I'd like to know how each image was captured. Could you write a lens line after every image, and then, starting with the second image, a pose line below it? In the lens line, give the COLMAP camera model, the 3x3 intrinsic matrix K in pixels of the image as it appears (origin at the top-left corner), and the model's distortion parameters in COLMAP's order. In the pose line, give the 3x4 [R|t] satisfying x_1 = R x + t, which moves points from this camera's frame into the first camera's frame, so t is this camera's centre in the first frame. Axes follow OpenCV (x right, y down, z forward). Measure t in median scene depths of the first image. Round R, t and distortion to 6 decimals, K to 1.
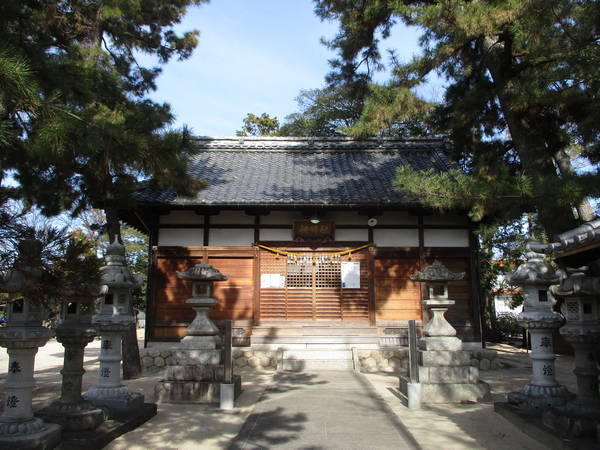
lens RADIAL K [[561.0, 0, 300.0], [0, 561.0, 225.0], [0, 0, 1]] dist [-0.005942, -0.006439]
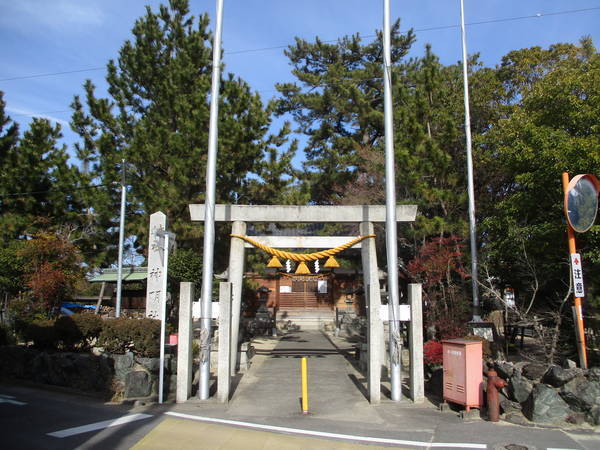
lens RADIAL K [[561.0, 0, 300.0], [0, 561.0, 225.0], [0, 0, 1]] dist [-0.005942, -0.006439]
pose [[0.999969, 0.006050, 0.004963, -0.005247], [-0.006124, 0.999869, 0.015006, -0.171974], [-0.004871, -0.015035, 0.999875, -1.087460]]
